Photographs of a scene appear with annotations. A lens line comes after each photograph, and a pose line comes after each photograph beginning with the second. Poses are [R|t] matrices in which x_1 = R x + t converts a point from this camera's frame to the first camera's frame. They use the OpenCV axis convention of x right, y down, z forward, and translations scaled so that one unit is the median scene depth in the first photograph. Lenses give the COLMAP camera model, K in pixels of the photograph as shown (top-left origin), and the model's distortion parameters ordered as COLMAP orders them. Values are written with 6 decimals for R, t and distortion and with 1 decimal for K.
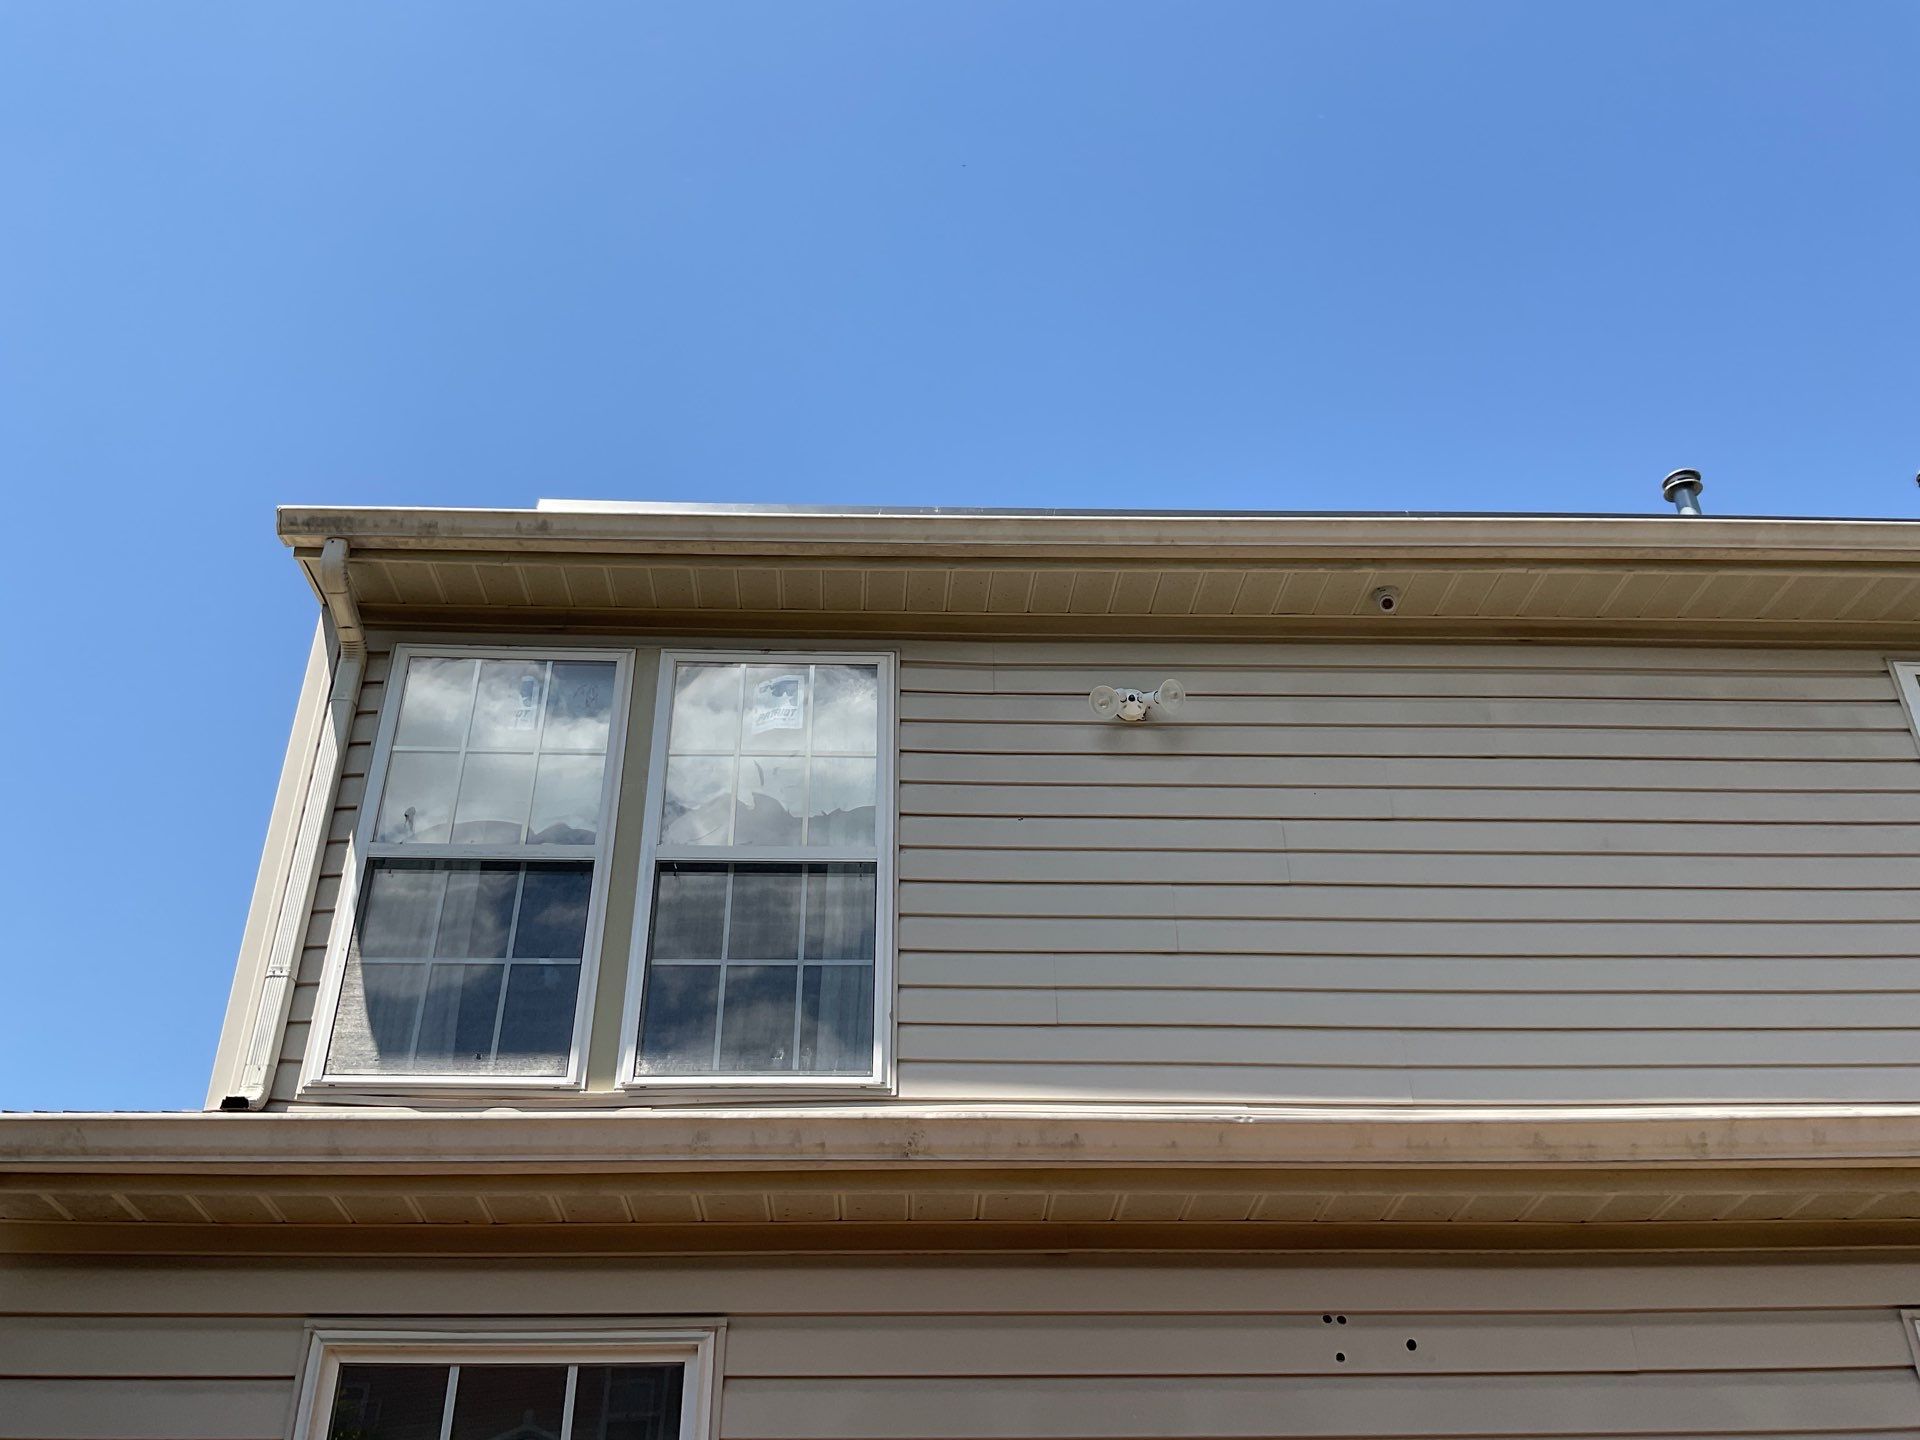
lens RADIAL K [[1586.9, 0, 969.8], [0, 1586.9, 720.9], [0, 0, 1]] dist [0.079017, -0.156269]
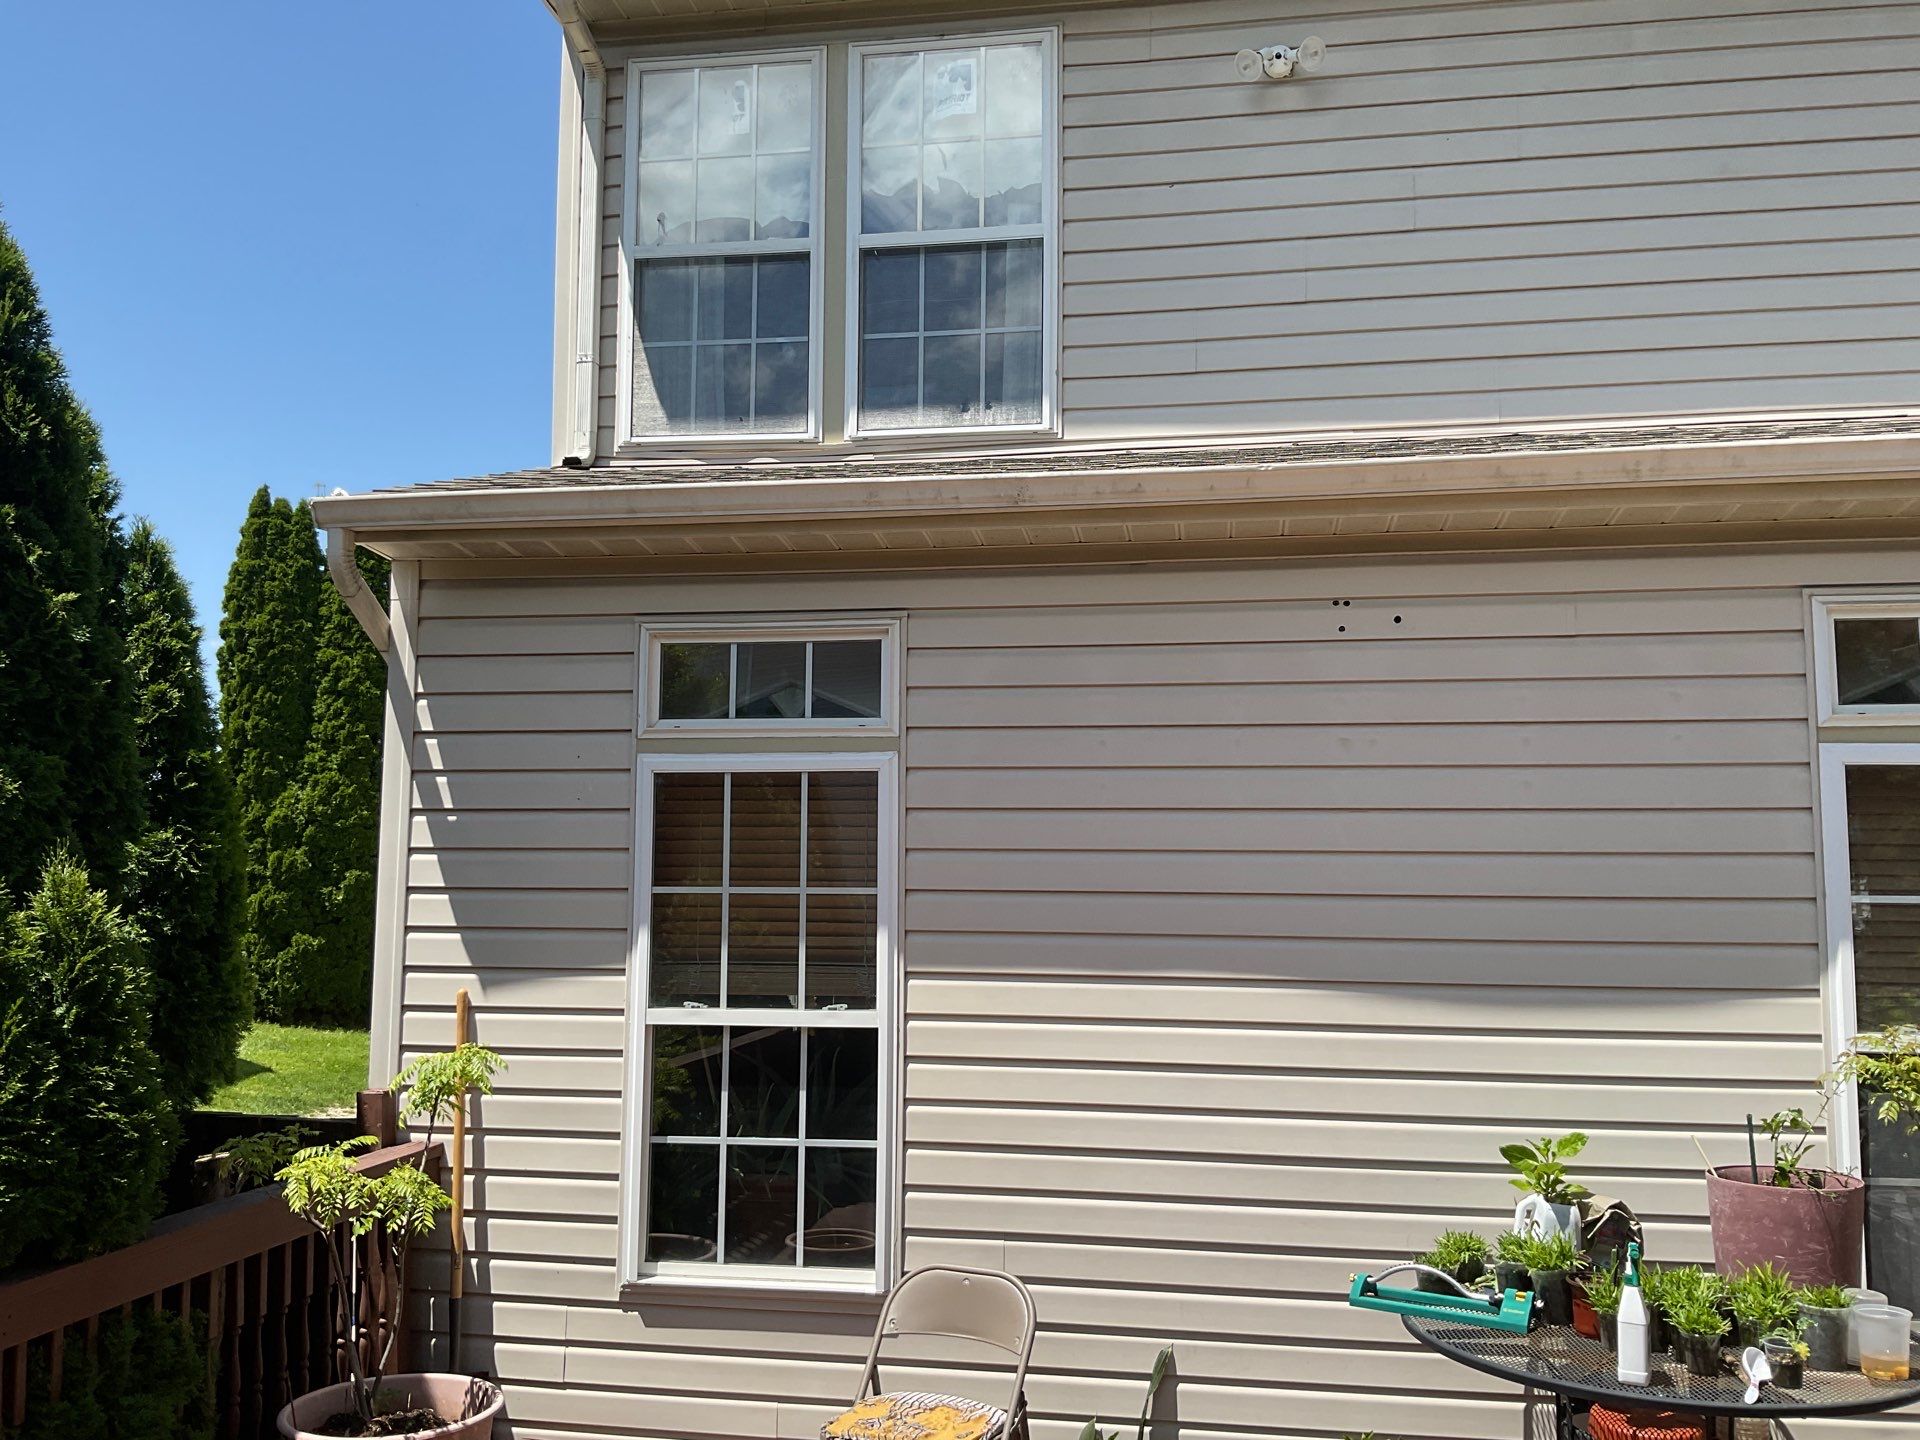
lens RADIAL K [[1551.2, 0, 969.7], [0, 1551.2, 726.6], [0, 0, 1]] dist [0.035861, -0.062649]
pose [[0.981200, -0.003916, -0.192954, 0.114639], [0.087417, 0.900371, 0.426253, -0.084657], [0.172061, -0.435106, 0.883786, -0.185862]]
